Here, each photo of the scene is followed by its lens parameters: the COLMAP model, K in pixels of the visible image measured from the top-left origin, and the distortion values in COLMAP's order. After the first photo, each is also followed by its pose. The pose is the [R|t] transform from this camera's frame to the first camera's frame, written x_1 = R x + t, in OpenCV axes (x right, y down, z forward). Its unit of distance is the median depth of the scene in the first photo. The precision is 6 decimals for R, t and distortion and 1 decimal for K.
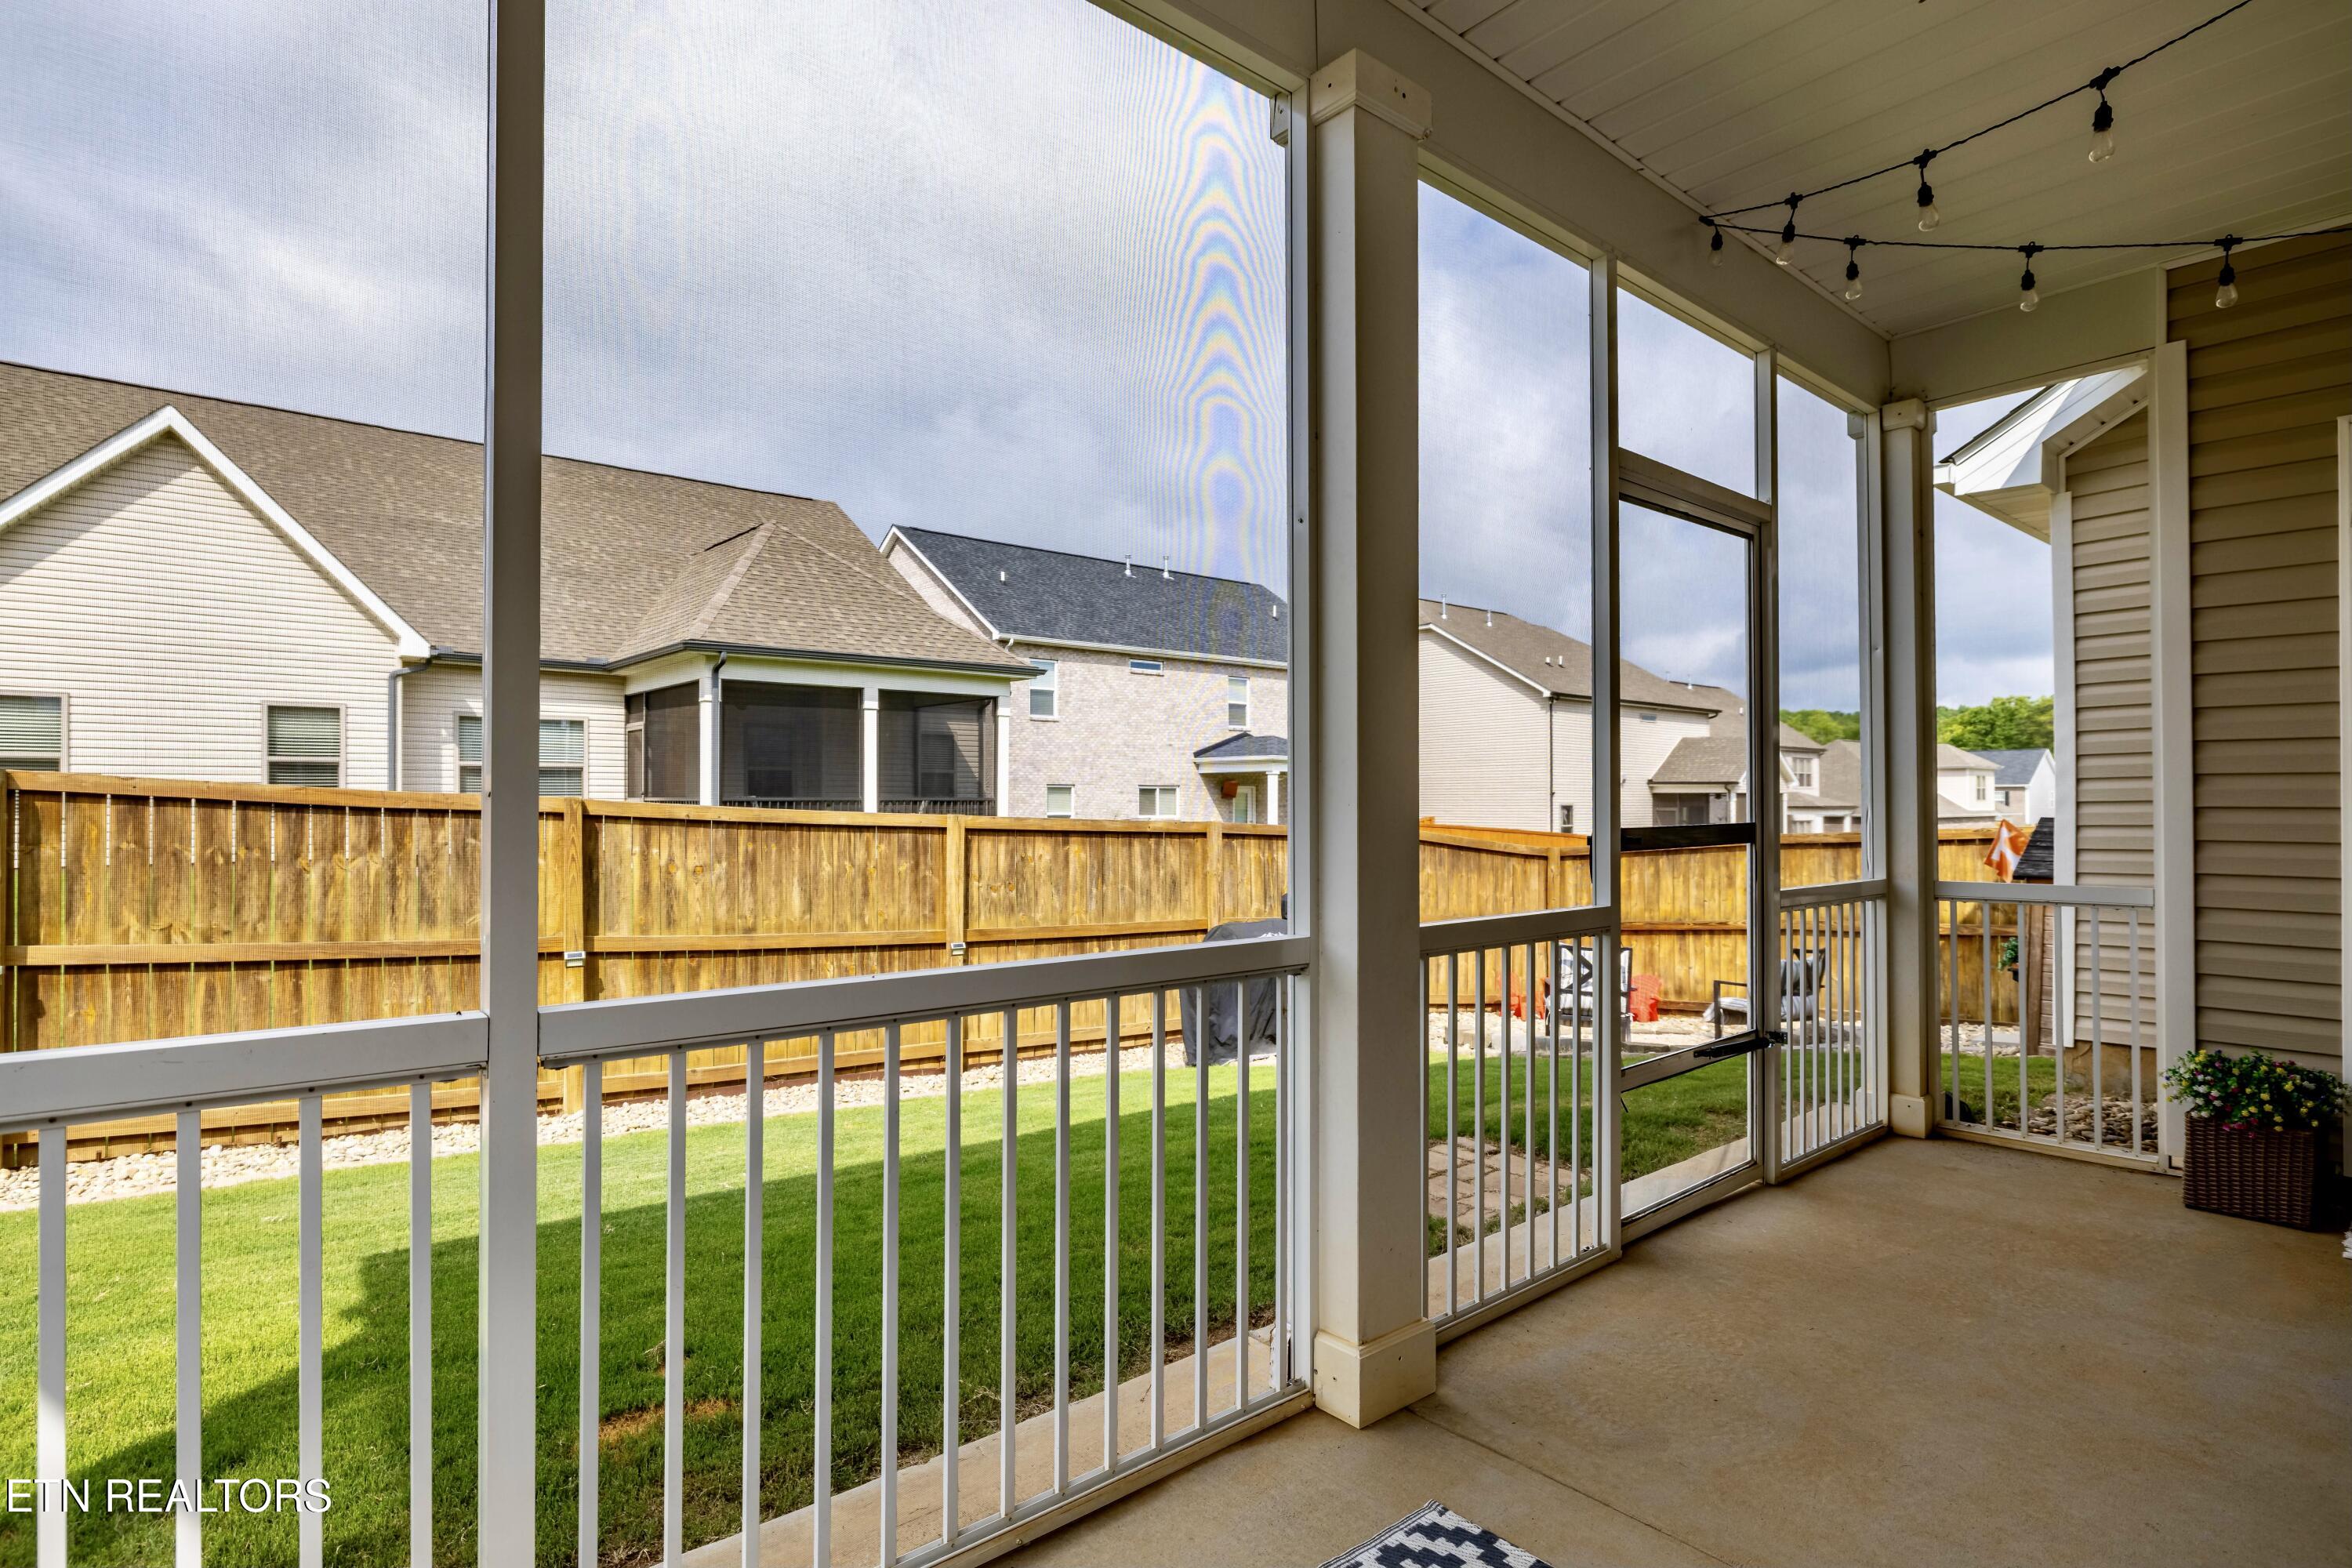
lens RADIAL K [[1183.5, 0, 1180.9], [0, 1183.5, 774.1], [0, 0, 1]] dist [-0.000440, -0.000336]
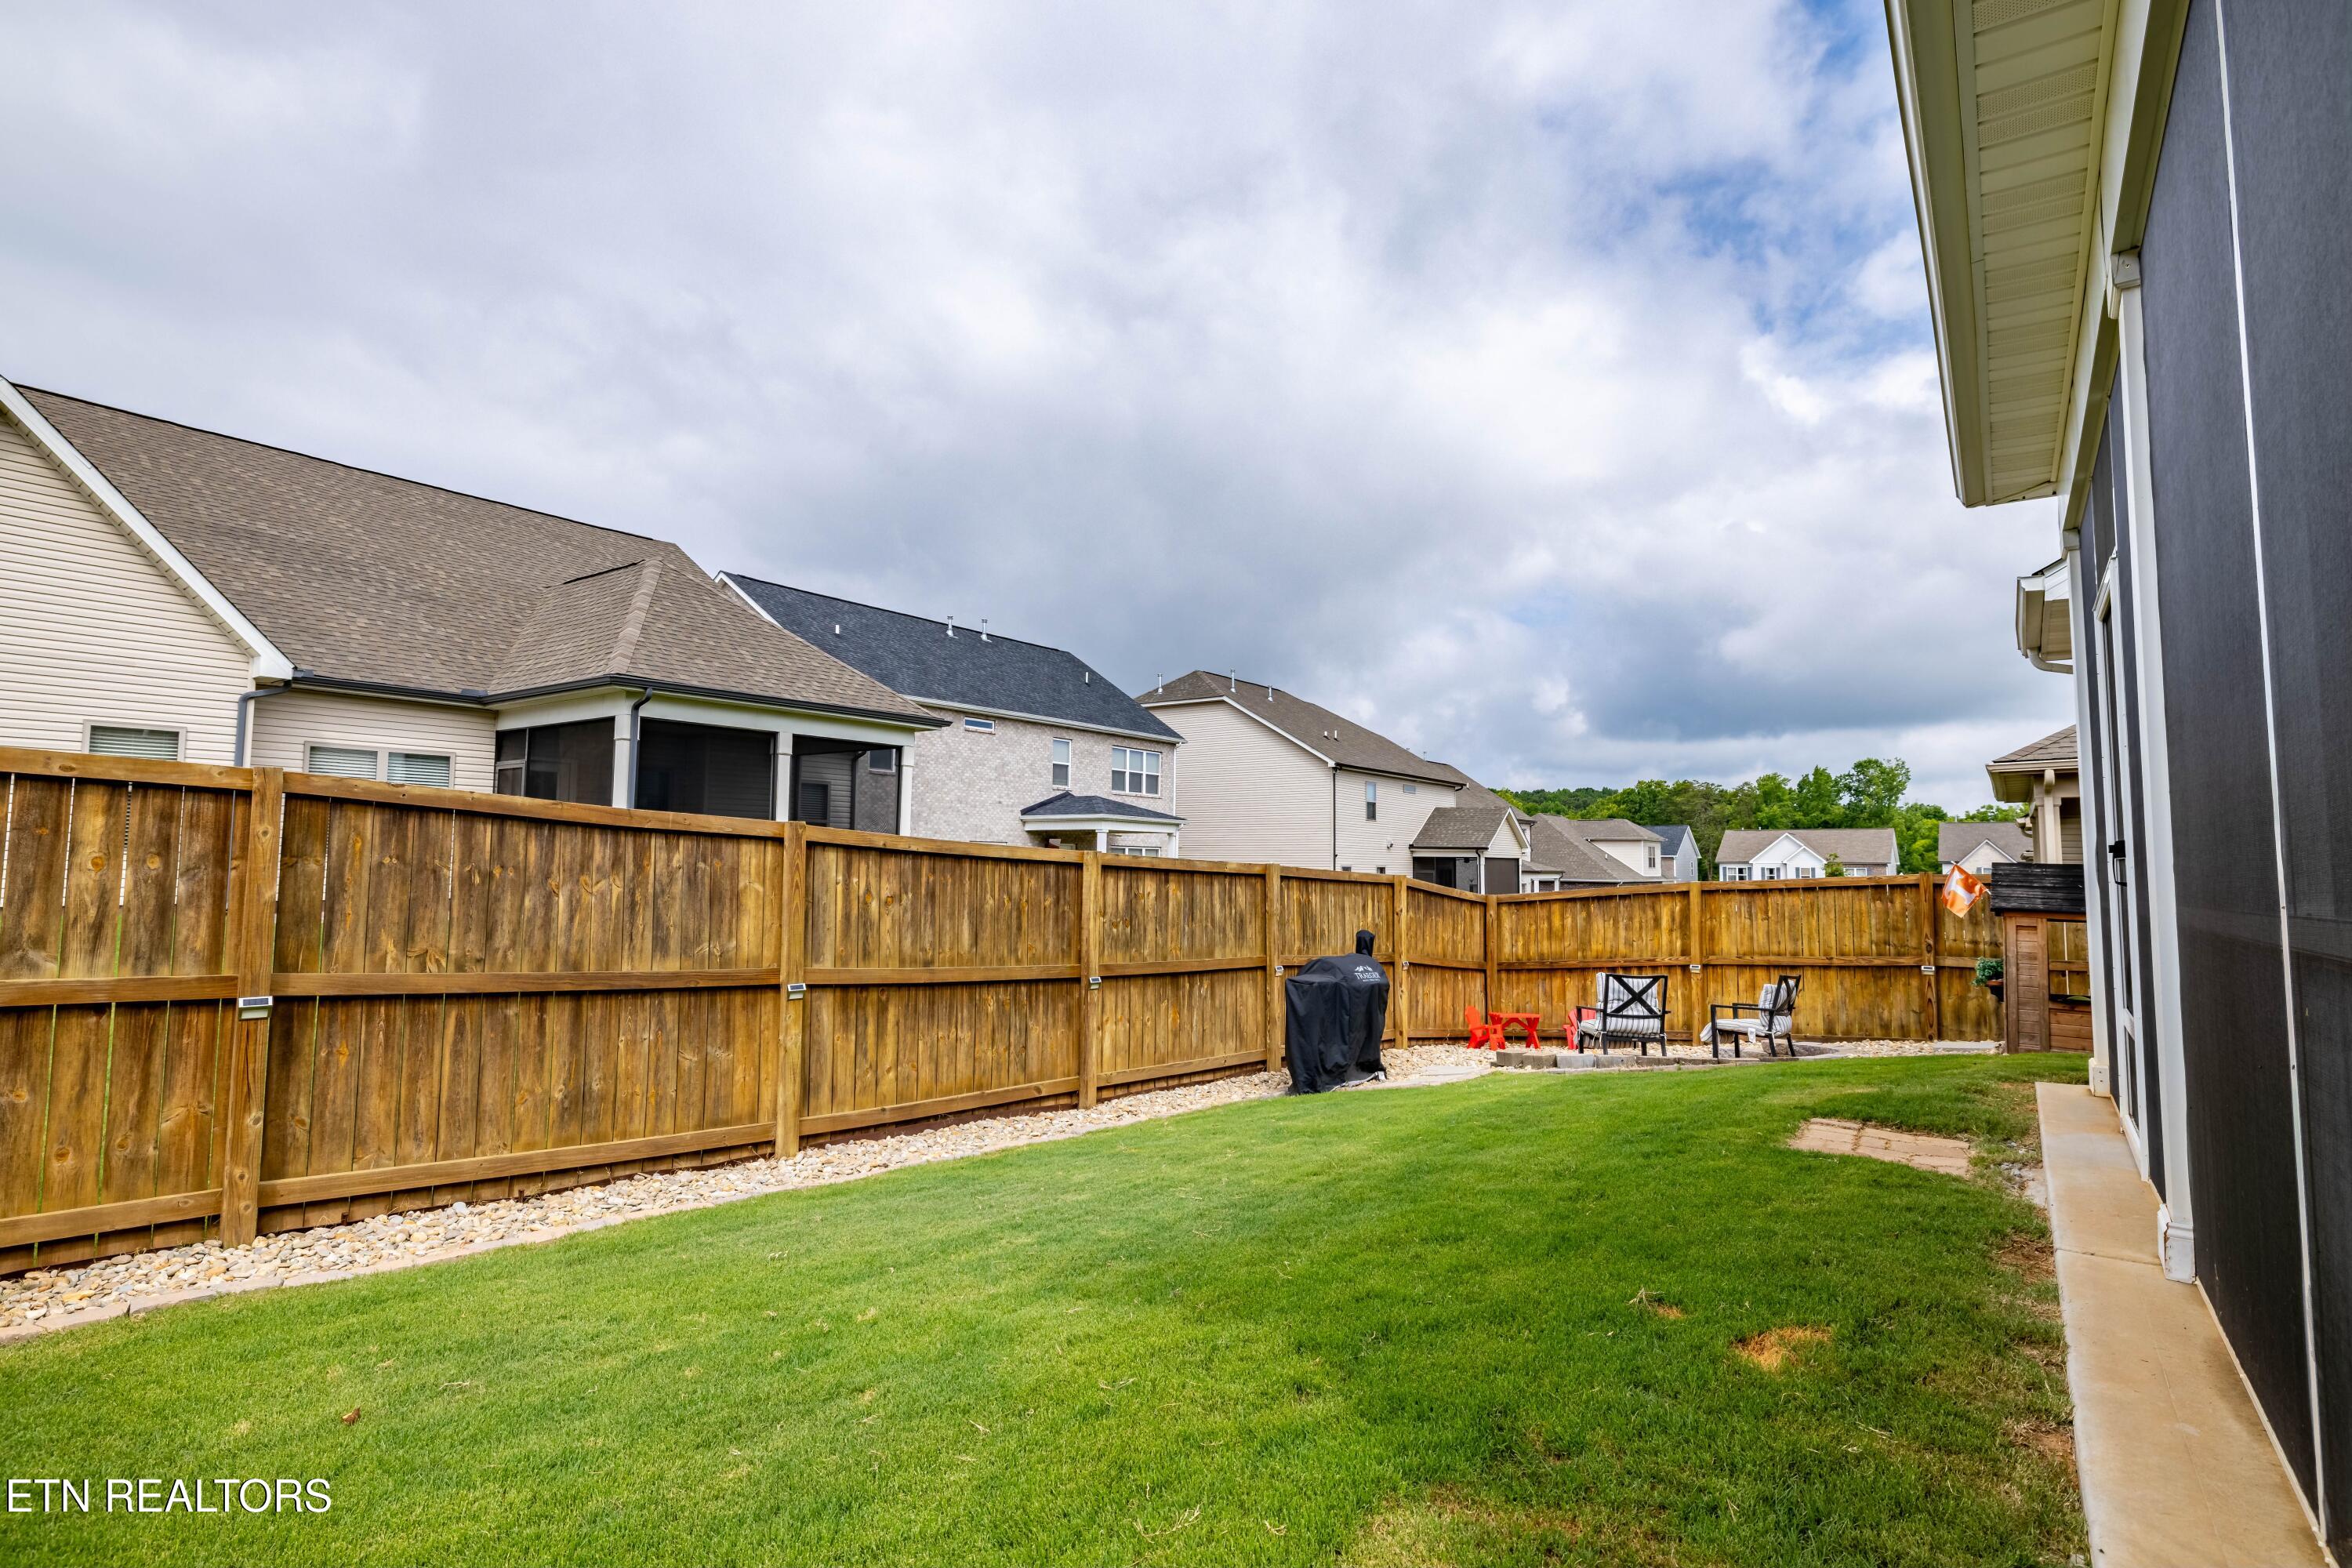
lens RADIAL K [[1142.7, 0, 1172.9], [0, 1142.7, 764.7], [0, 0, 1]] dist [-0.005209, -0.000063]
pose [[0.973359, 0.030804, 0.227206, -0.354797], [-0.016074, 0.997663, -0.066403, 0.024855], [-0.228720, 0.060982, 0.971580, 0.020050]]
